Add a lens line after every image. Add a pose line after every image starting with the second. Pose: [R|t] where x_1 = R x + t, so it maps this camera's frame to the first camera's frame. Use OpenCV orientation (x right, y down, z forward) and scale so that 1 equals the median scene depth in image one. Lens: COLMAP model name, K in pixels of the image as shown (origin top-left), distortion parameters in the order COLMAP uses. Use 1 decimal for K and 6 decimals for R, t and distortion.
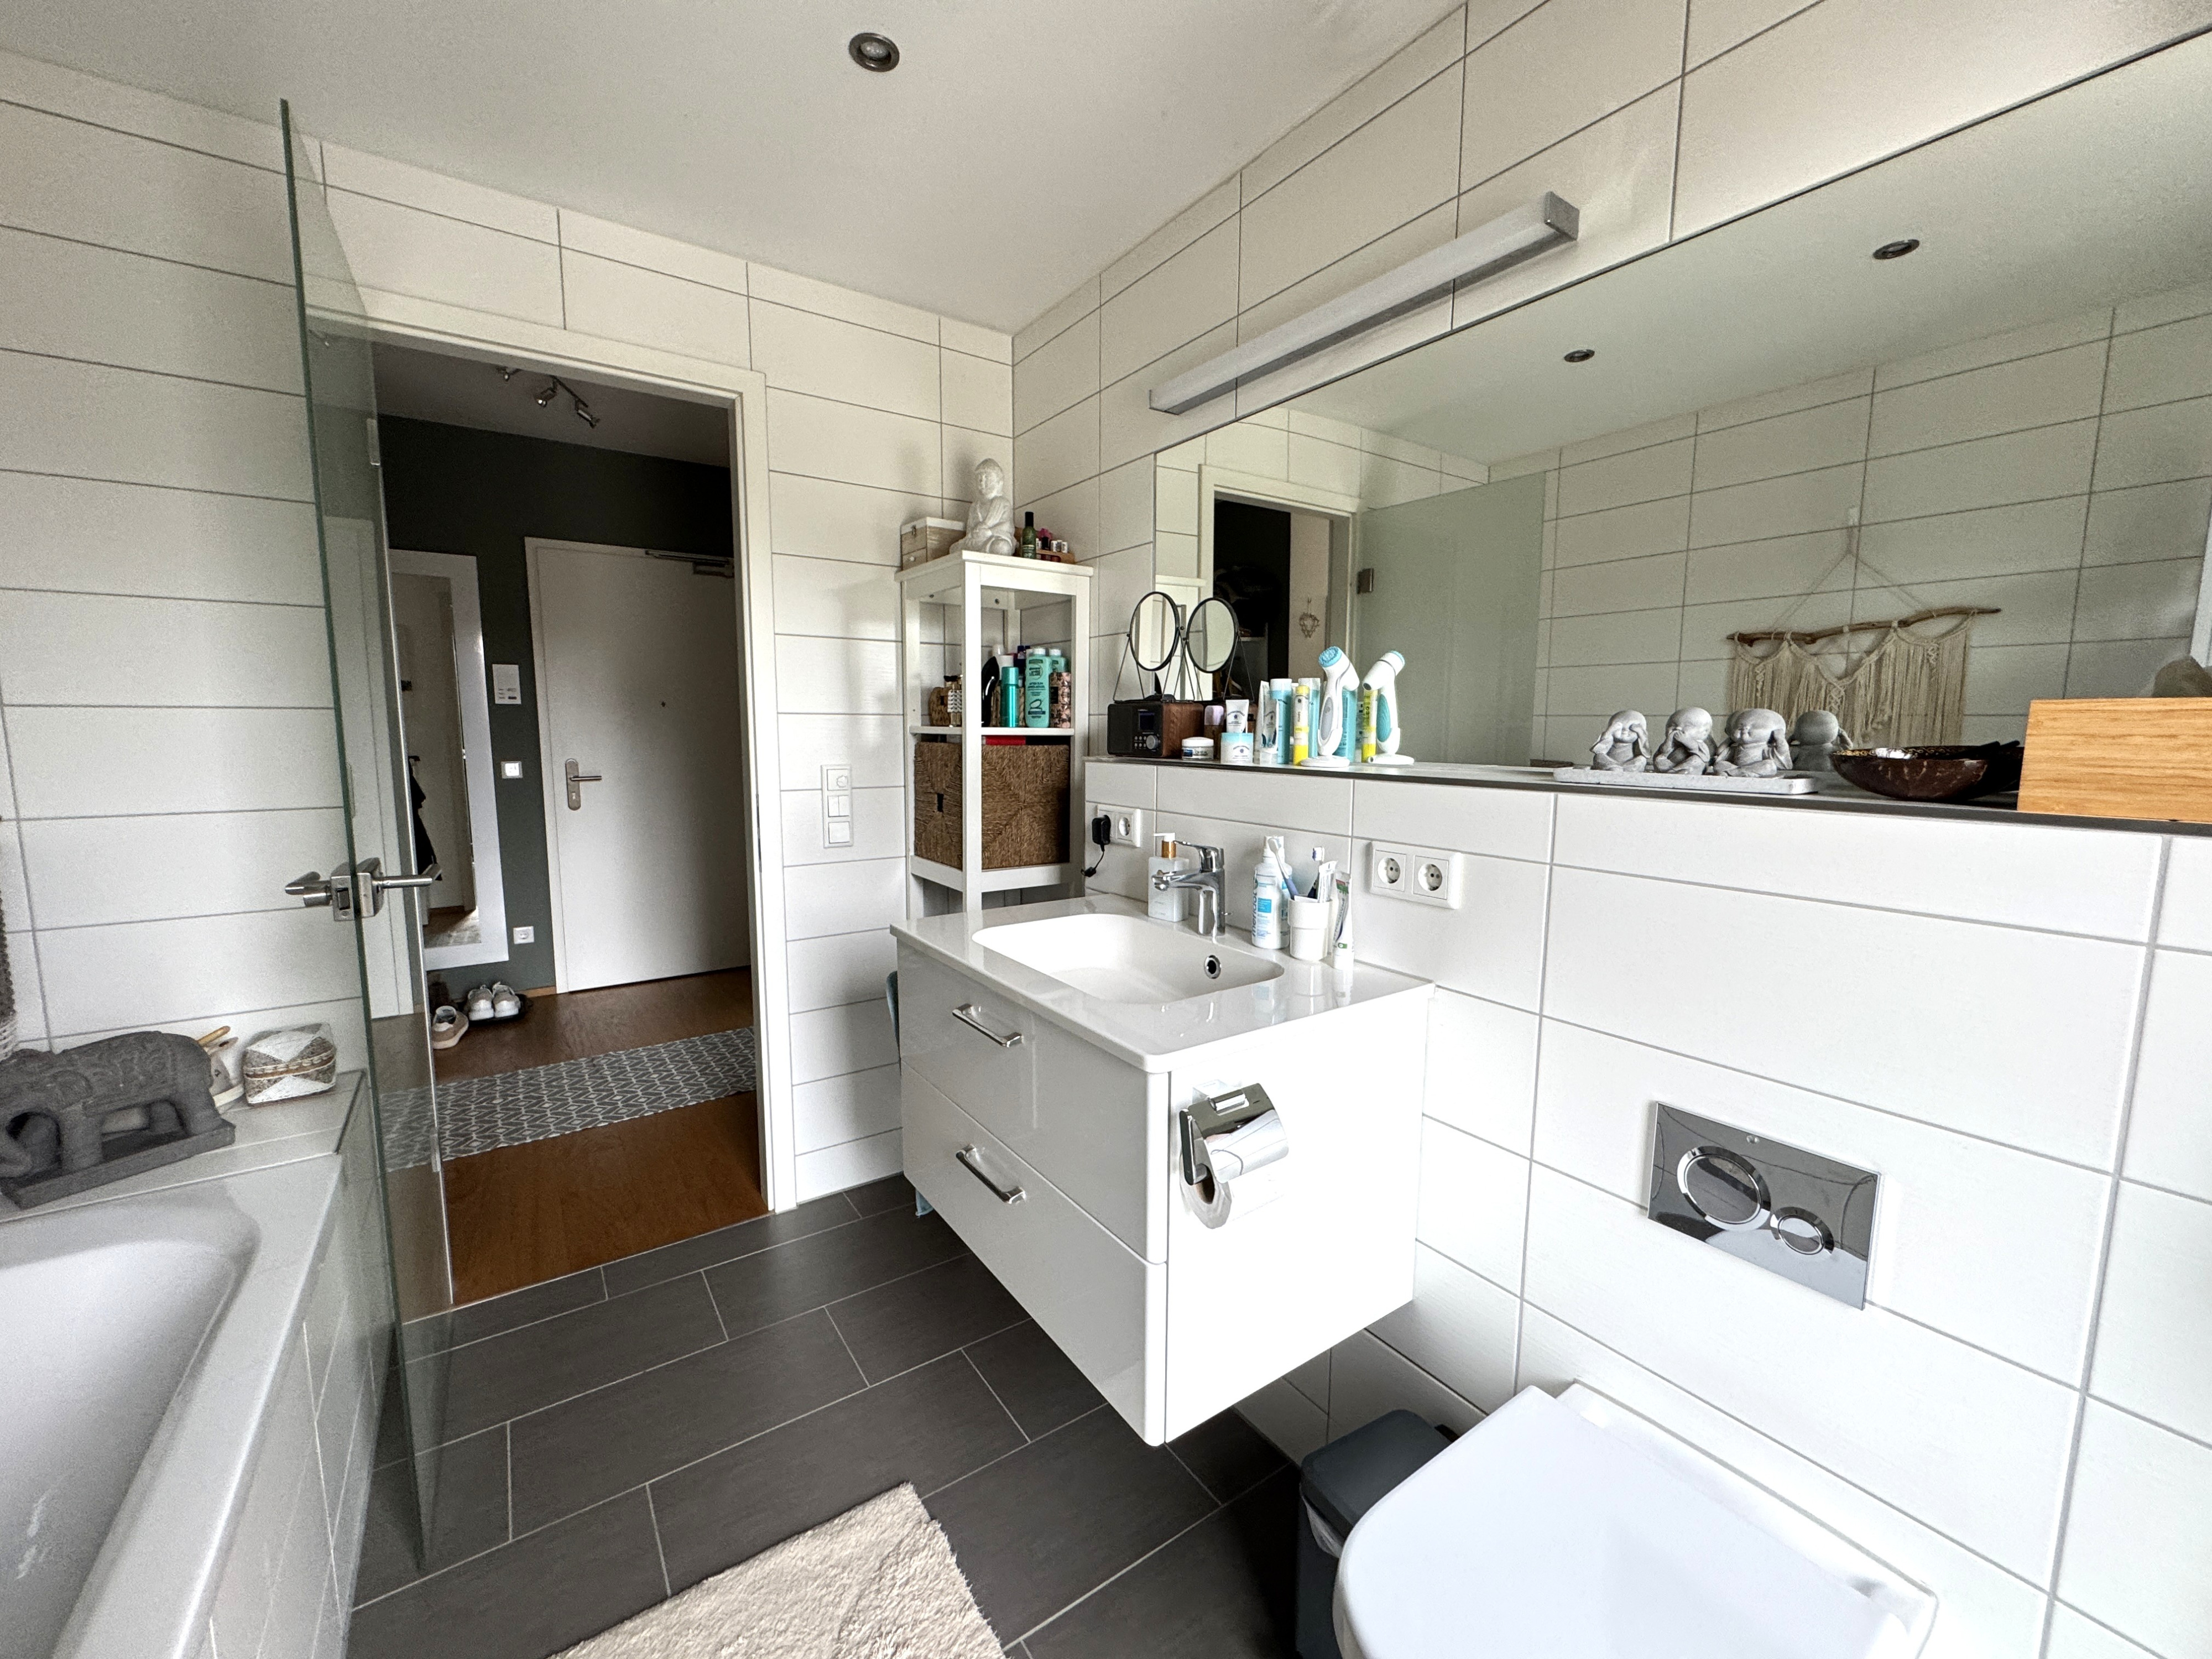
lens RADIAL K [[882.4, 0, 1103.5], [0, 882.4, 822.5], [0, 0, 1]] dist [-0.001750, -0.000002]
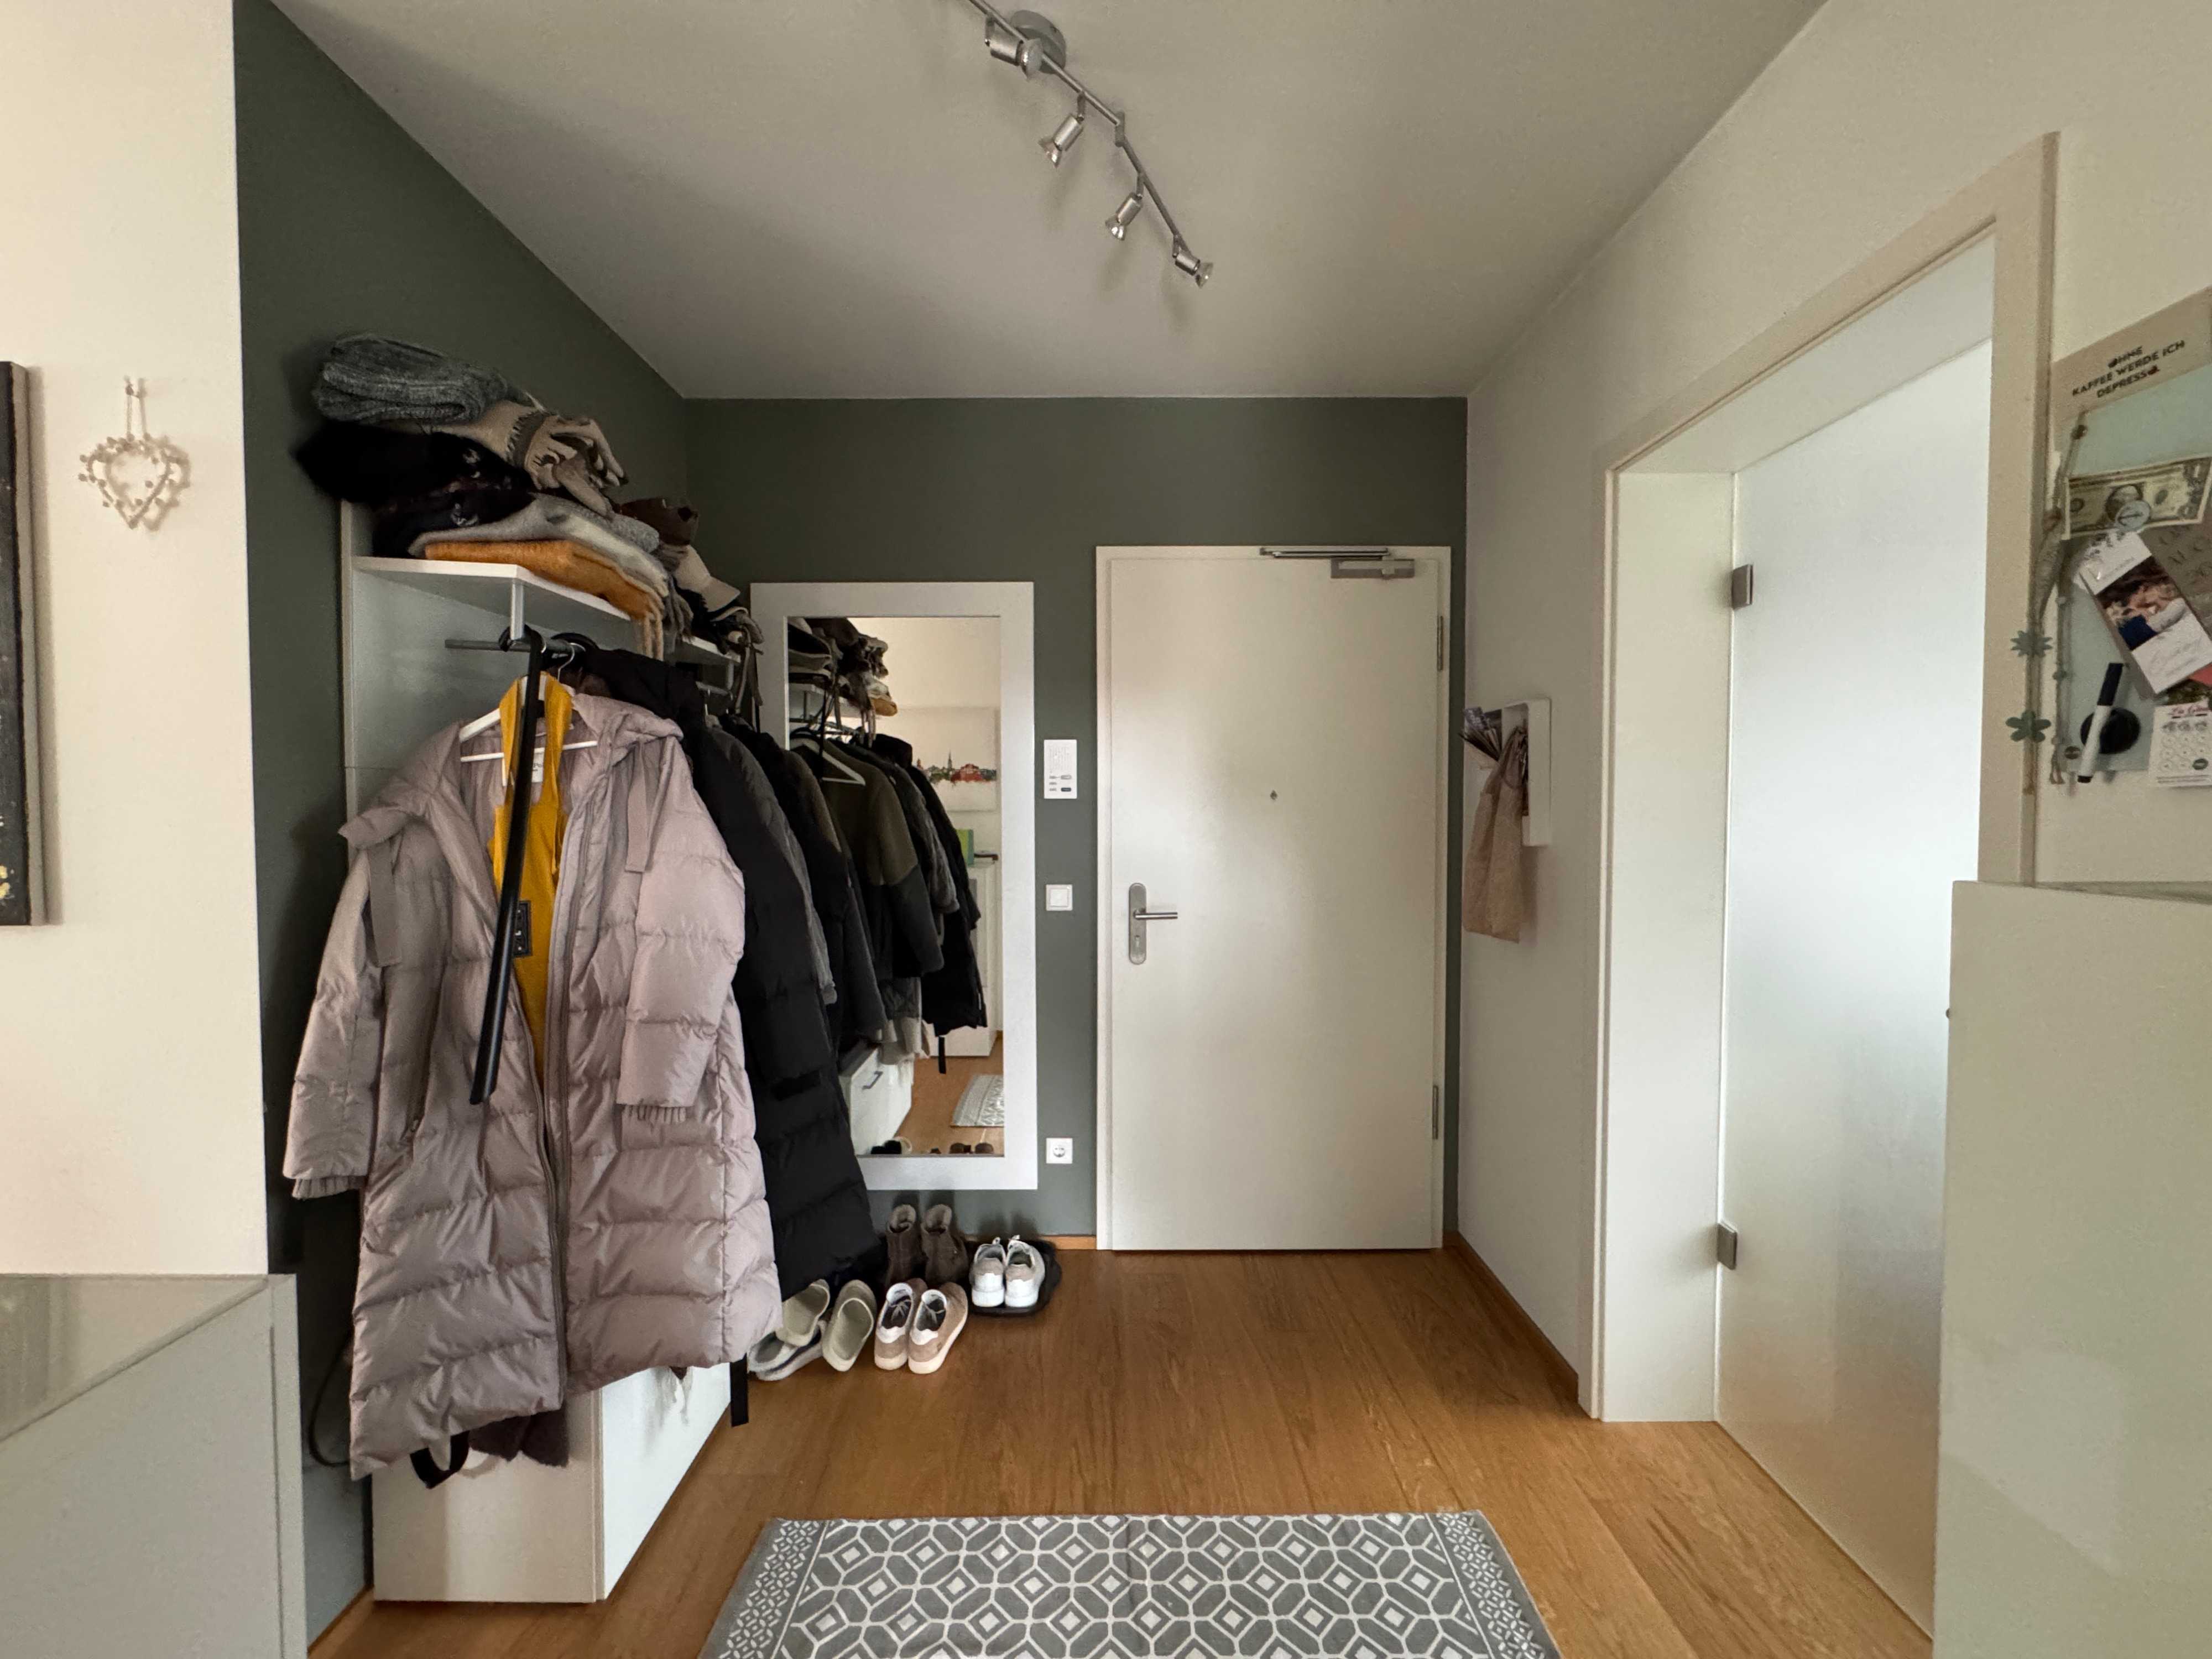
lens RADIAL K [[882.4, 0, 1107.9], [0, 882.4, 831.0], [0, 0, 1]] dist [-0.001750, -0.000002]
pose [[0.828163, 0.014236, -0.560306, -0.273638], [-0.061286, 0.995983, -0.065279, -0.068918], [0.557127, 0.088400, 0.825709, 0.474154]]
